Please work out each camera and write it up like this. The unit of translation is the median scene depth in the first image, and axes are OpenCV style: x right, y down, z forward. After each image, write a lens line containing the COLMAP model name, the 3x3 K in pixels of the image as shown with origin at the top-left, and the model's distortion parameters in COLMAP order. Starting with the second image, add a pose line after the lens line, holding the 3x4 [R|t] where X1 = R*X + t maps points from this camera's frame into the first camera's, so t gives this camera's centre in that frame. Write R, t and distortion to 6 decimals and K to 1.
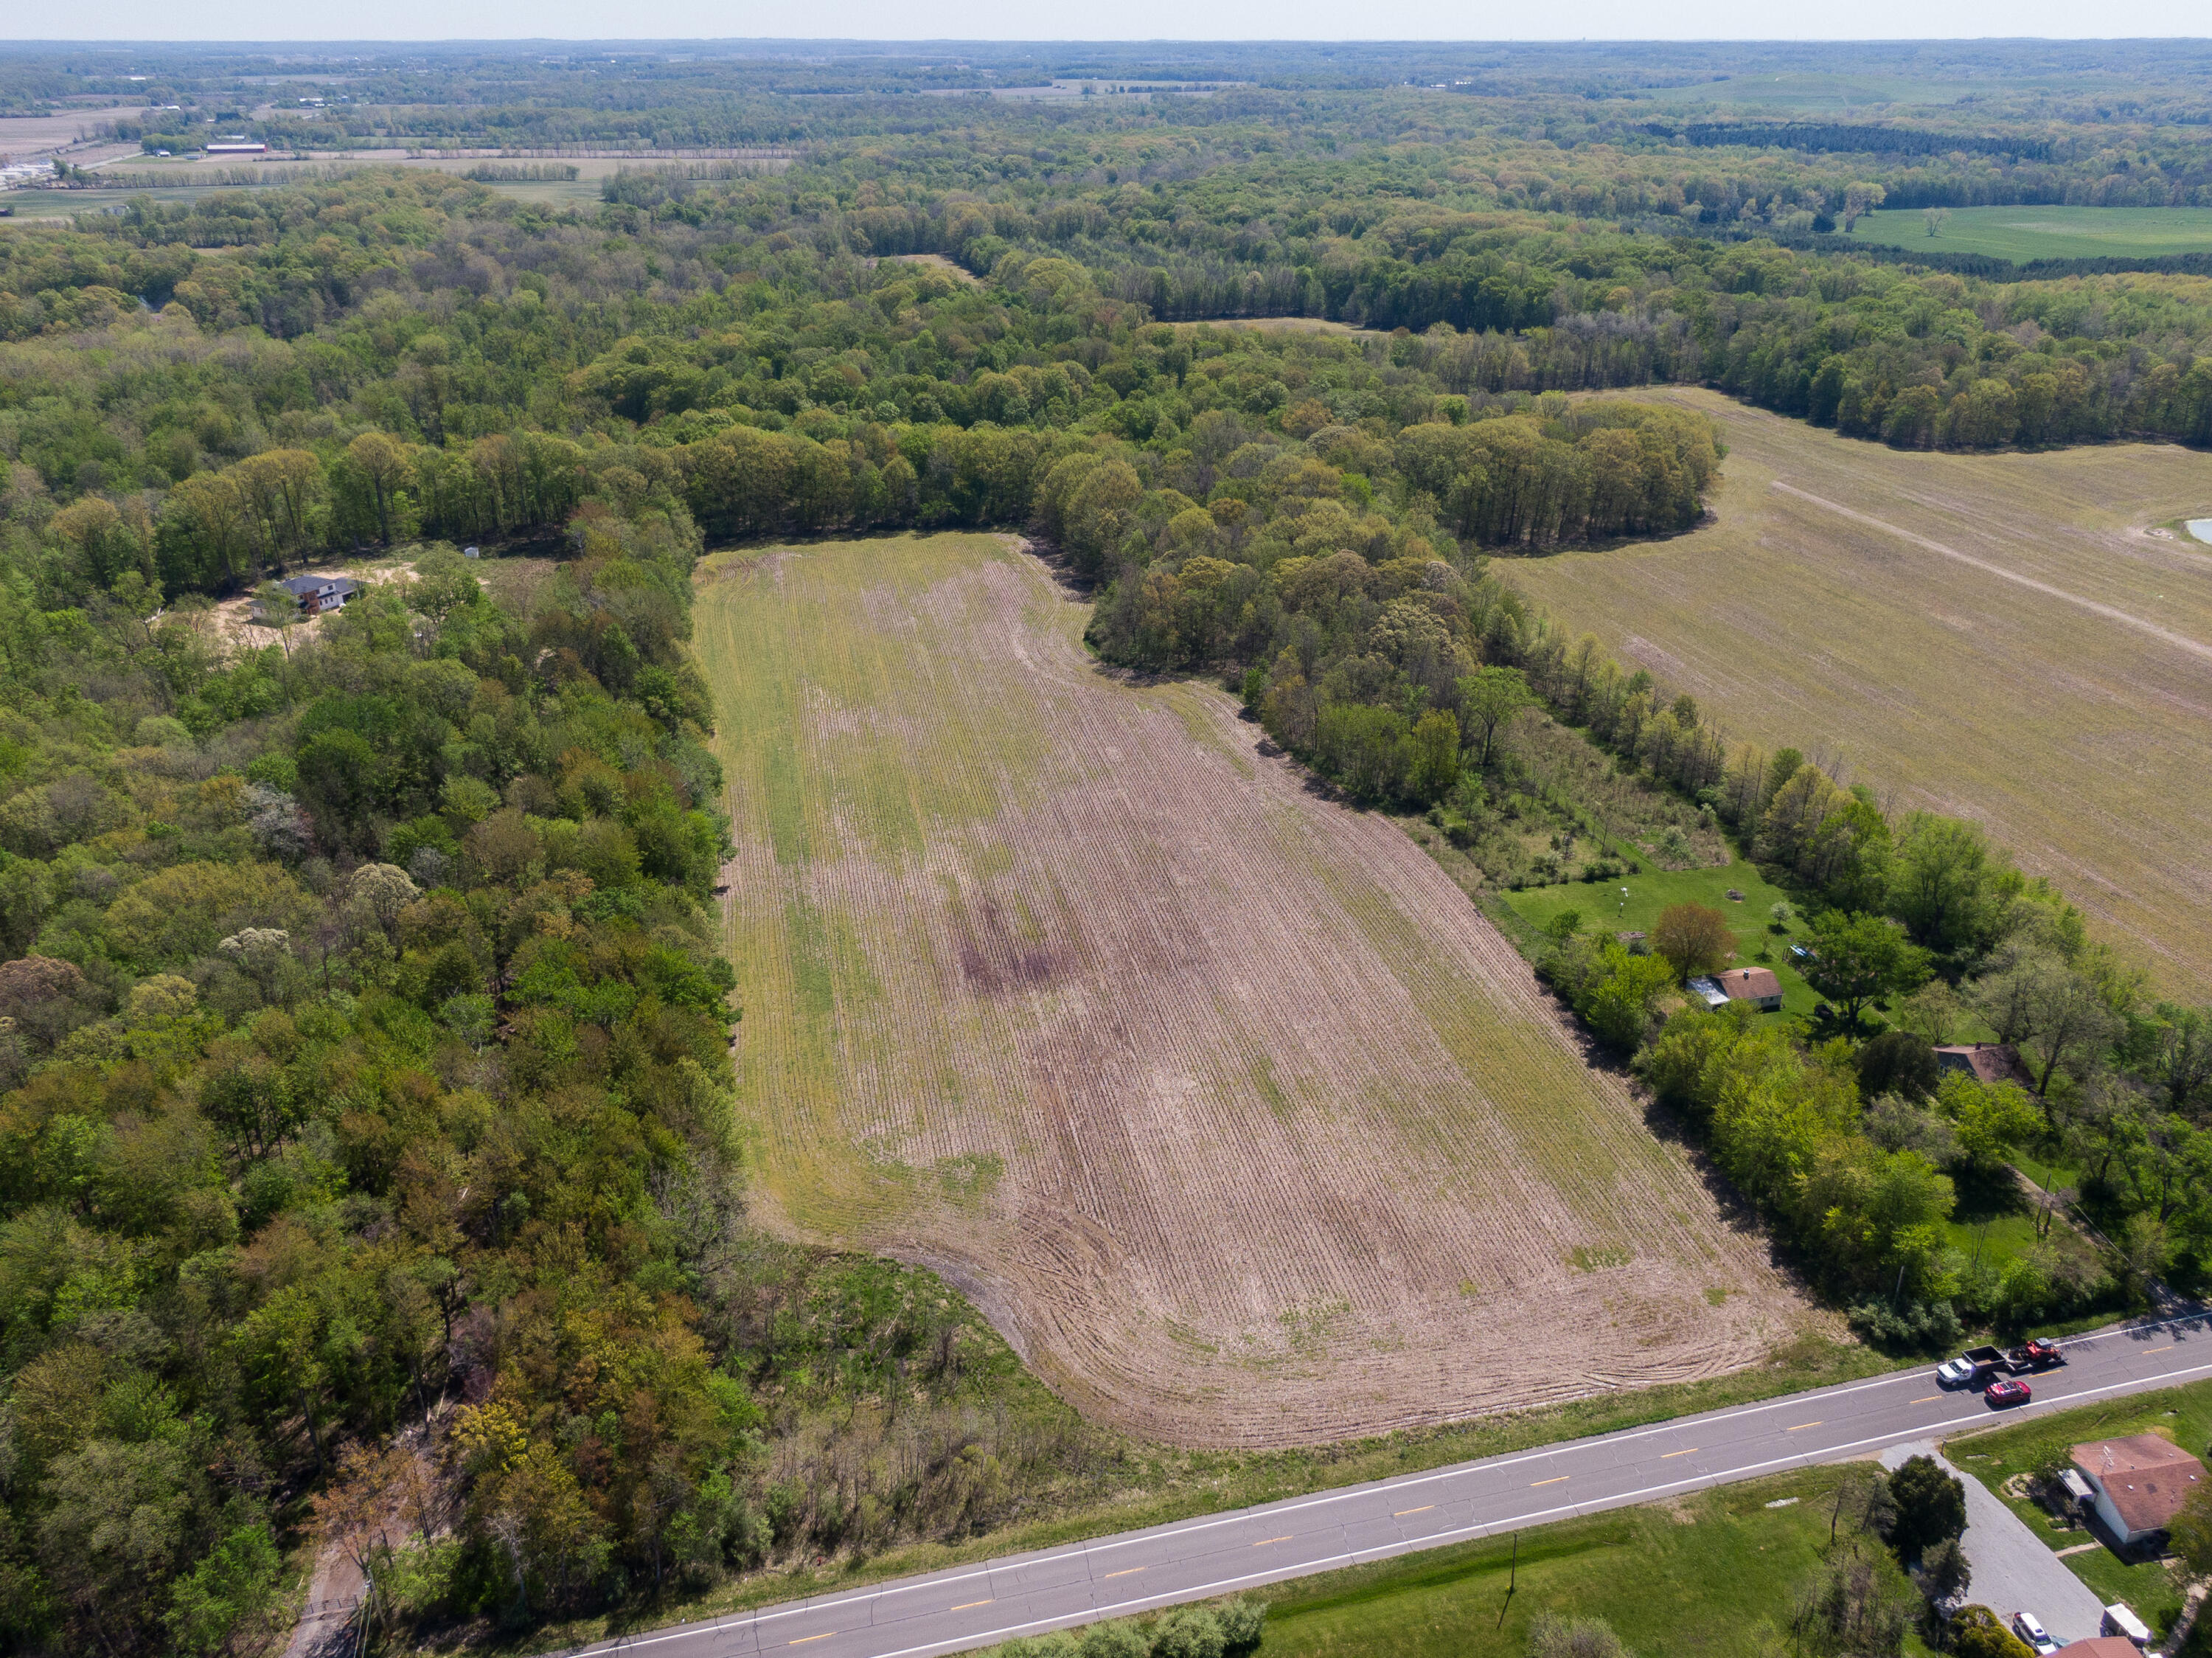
lens RADIAL K [[1615.2, 0, 1106.0], [0, 1615.2, 829.0], [0, 0, 1]] dist [0.090942, -0.190317]
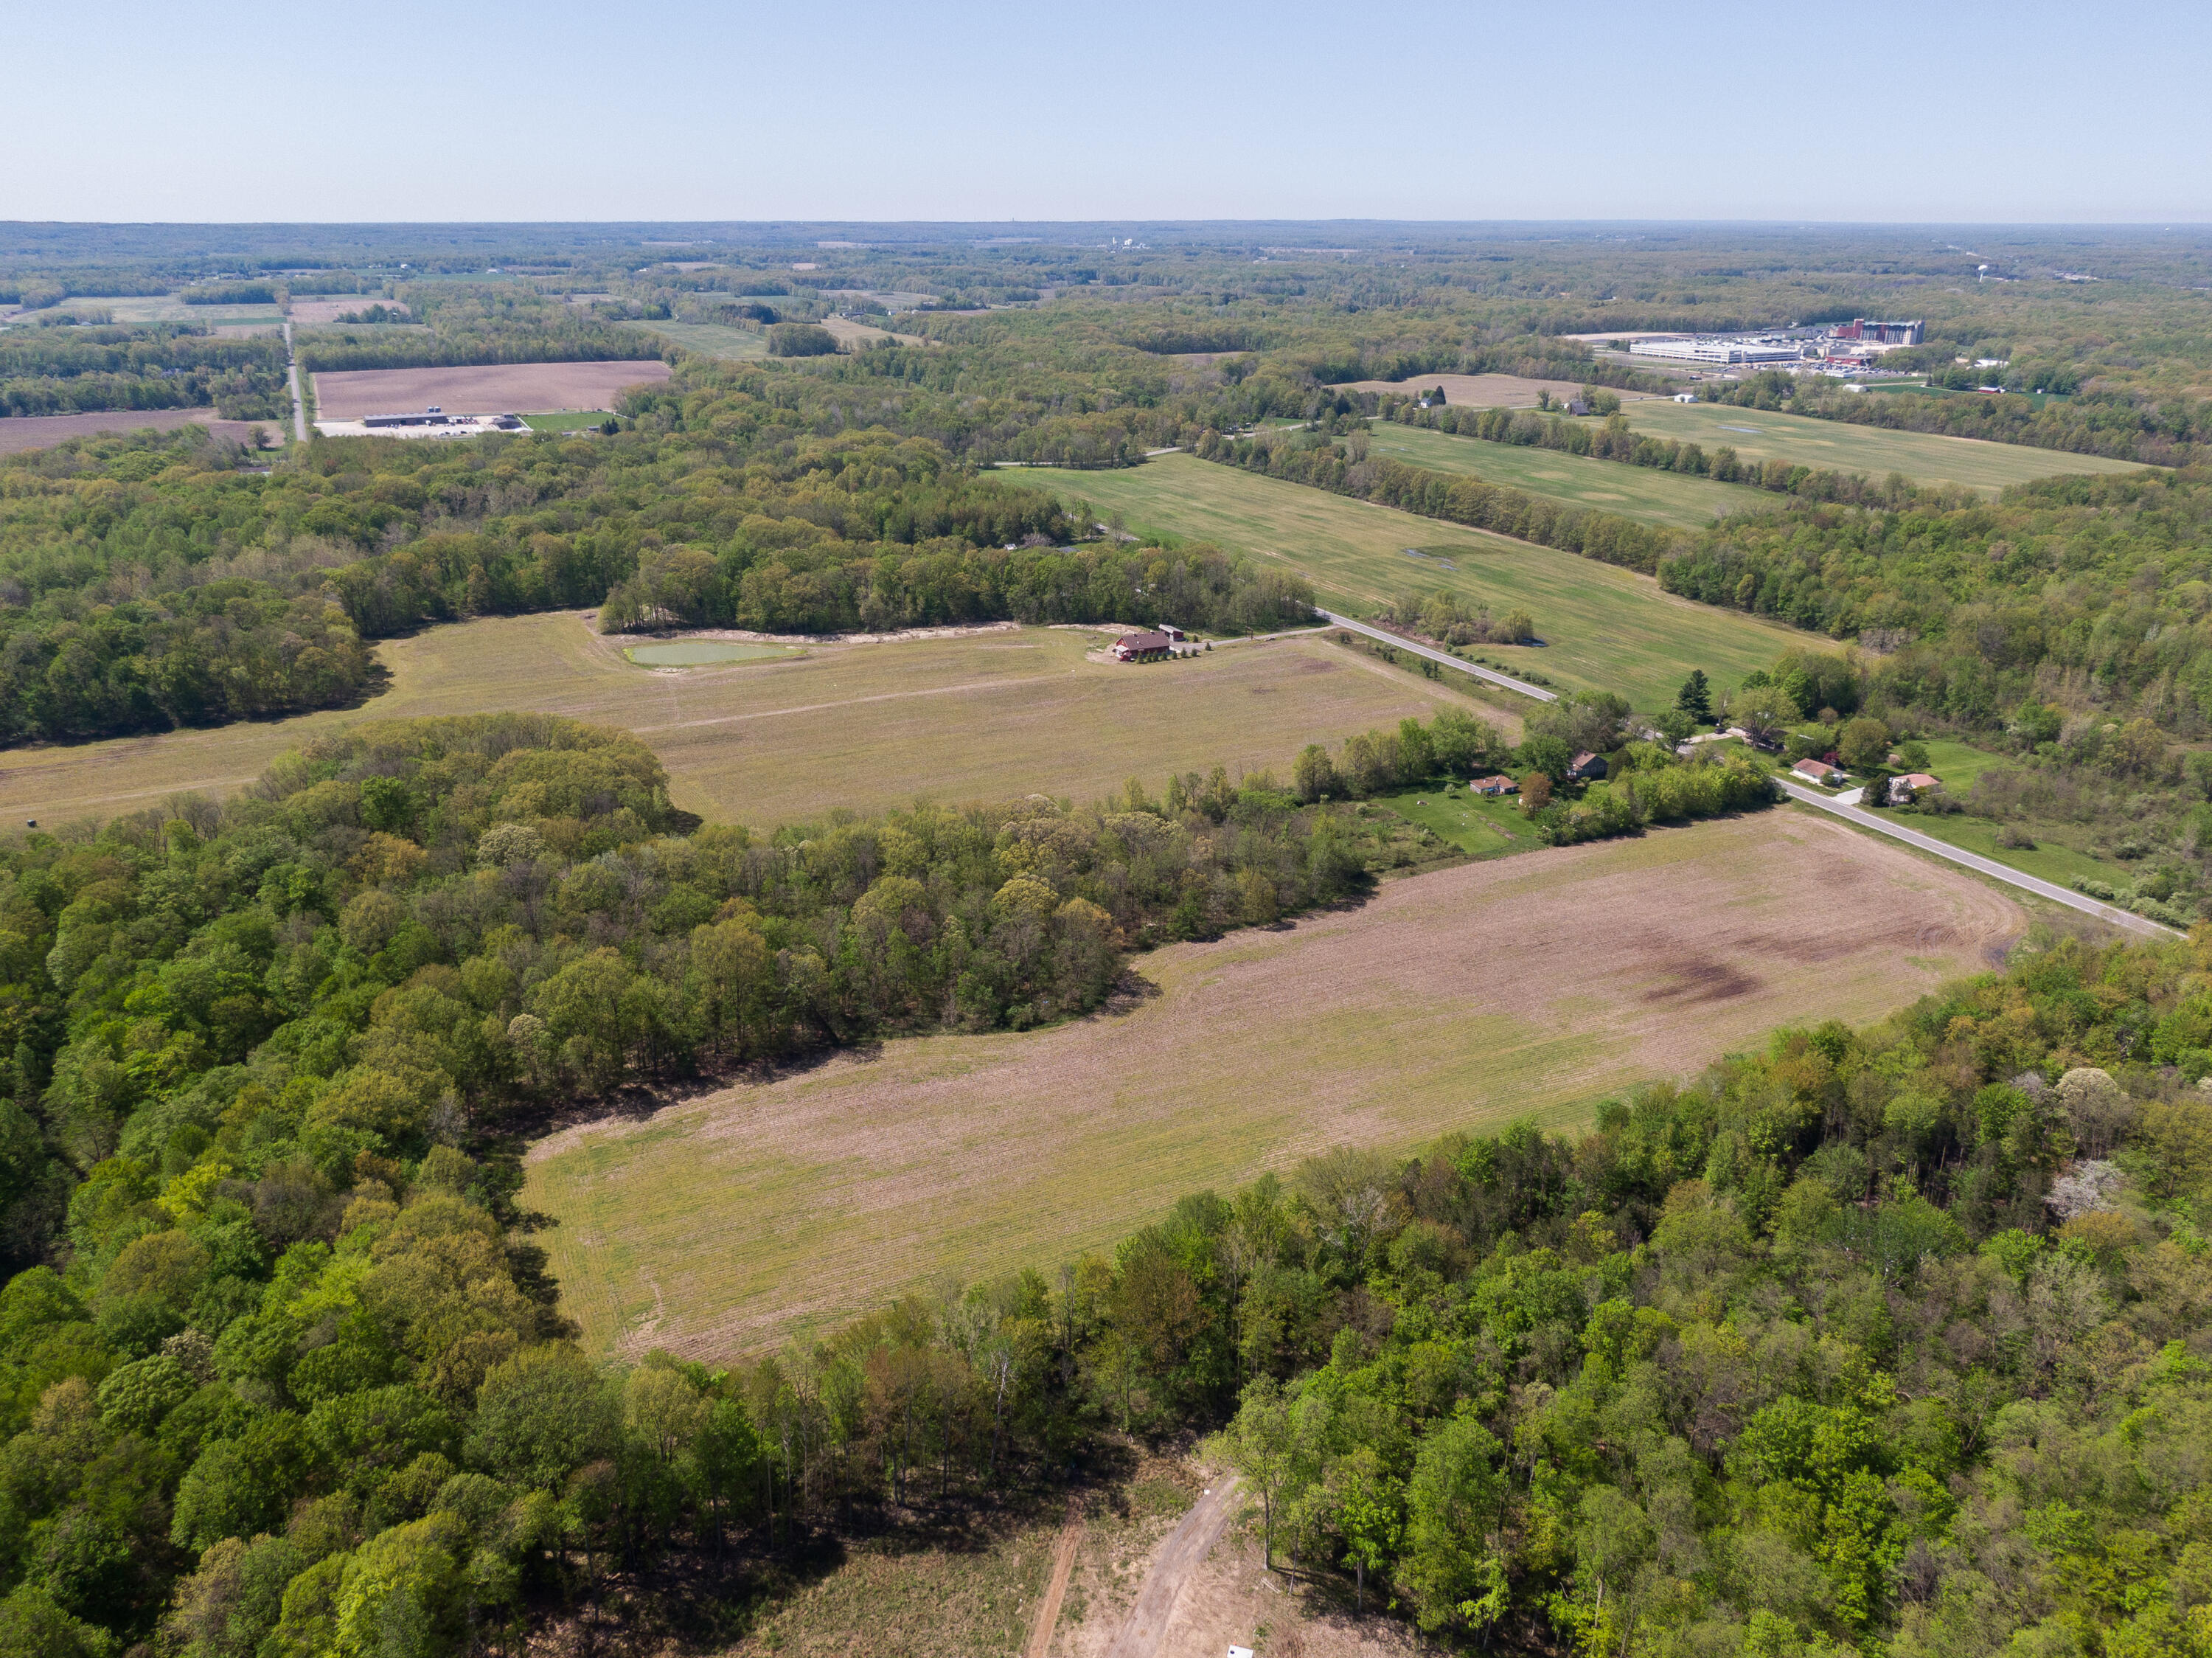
lens RADIAL K [[1580.6, 0, 1106.0], [0, 1580.6, 829.0], [0, 0, 1]] dist [0.044418, -0.074943]
pose [[-0.203672, -0.350445, 0.914169, -1.082186], [0.430456, 0.806594, 0.405110, -0.752963], [-0.879332, 0.476019, -0.013429, 1.302268]]
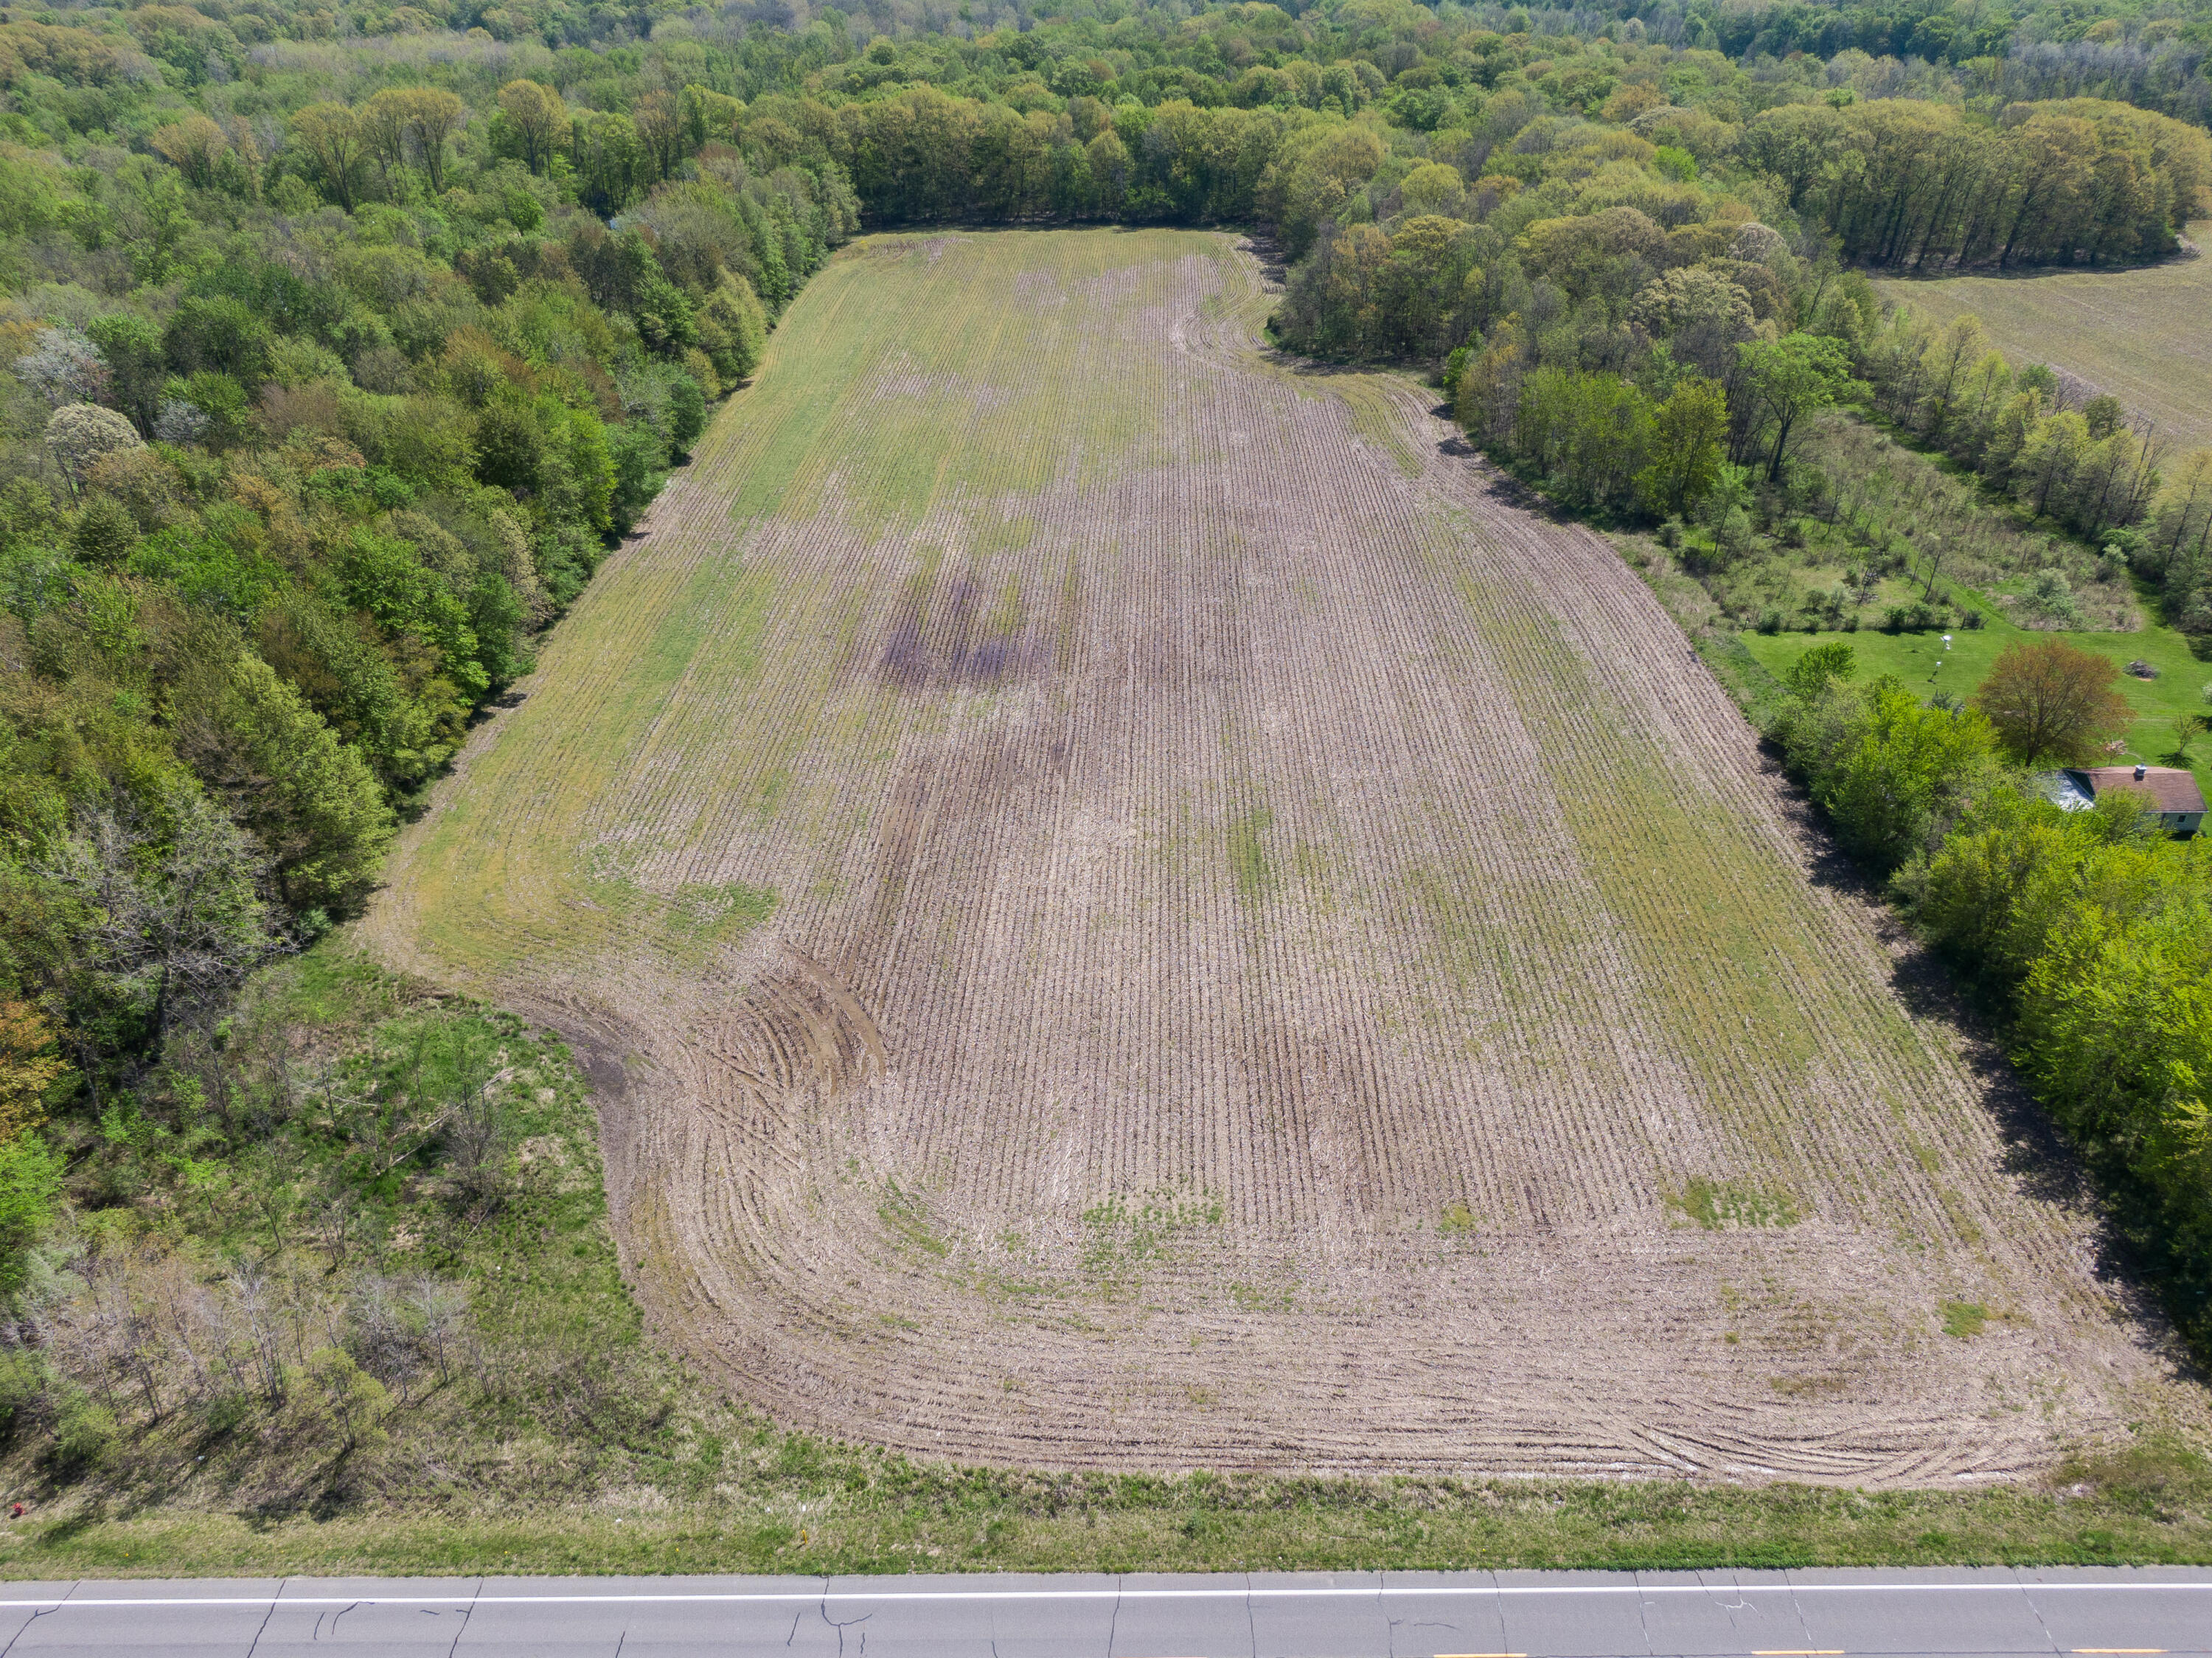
lens RADIAL K [[1578.9, 0, 1106.0], [0, 1578.9, 829.0], [0, 0, 1]] dist [0.053589, -0.072735]
pose [[0.971347, 0.117215, -0.206748, 0.137010], [-0.099982, 0.990731, 0.091957, 0.081368], [0.215610, -0.068651, 0.974063, 0.325604]]
